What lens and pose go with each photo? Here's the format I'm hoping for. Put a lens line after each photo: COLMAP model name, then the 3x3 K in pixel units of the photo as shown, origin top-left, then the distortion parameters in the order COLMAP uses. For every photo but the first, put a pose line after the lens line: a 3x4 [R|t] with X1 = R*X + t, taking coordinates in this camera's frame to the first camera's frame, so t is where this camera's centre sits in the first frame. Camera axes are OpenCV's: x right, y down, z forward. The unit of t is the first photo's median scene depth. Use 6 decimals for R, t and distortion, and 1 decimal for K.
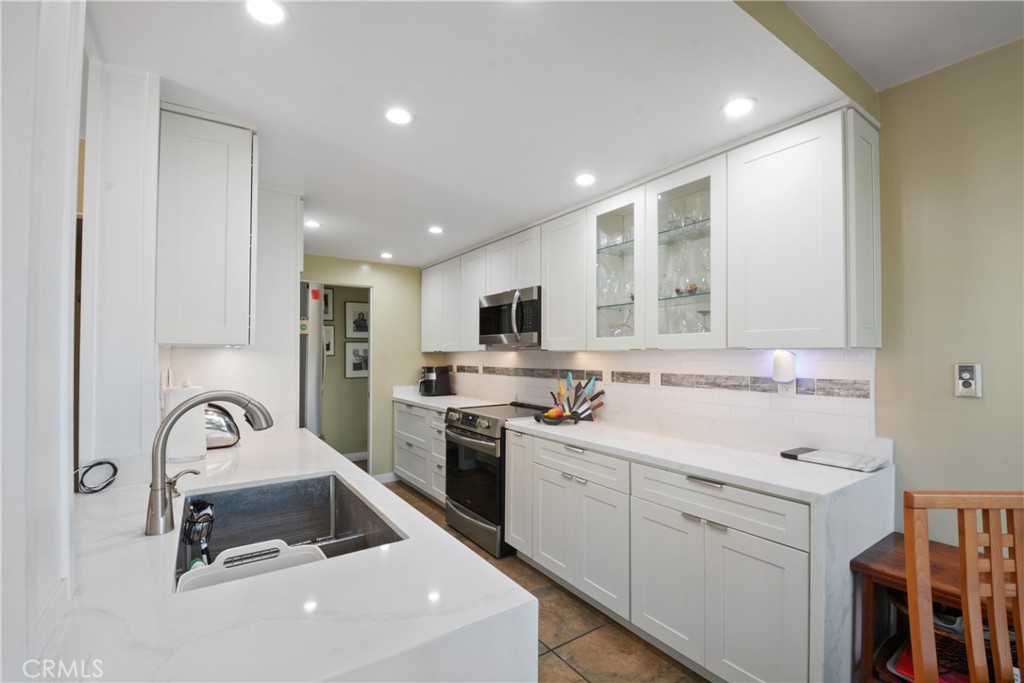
lens RADIAL K [[450.7, 0, 516.0], [0, 450.7, 351.1], [0, 0, 1]] dist [-0.006990, -0.011031]
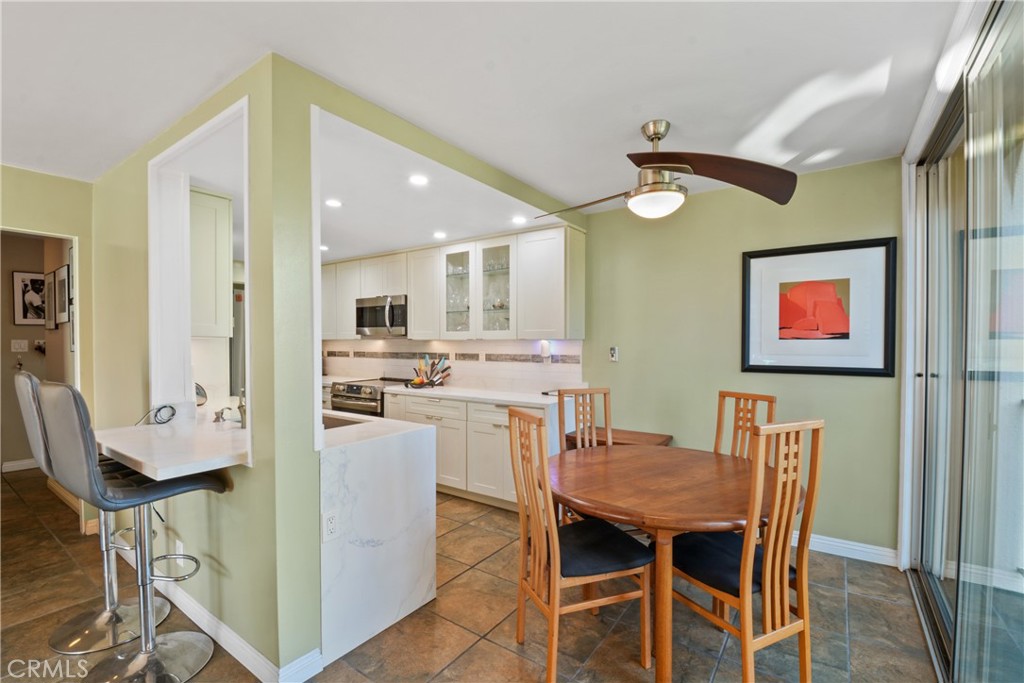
lens RADIAL K [[450.7, 0, 520.9], [0, 450.7, 351.1], [0, 0, 1]] dist [-0.006990, -0.011031]
pose [[0.935314, -0.007483, 0.353740, -0.125323], [-0.002971, 0.999575, 0.029000, -0.007525], [-0.353807, -0.028175, 0.934894, -0.528504]]
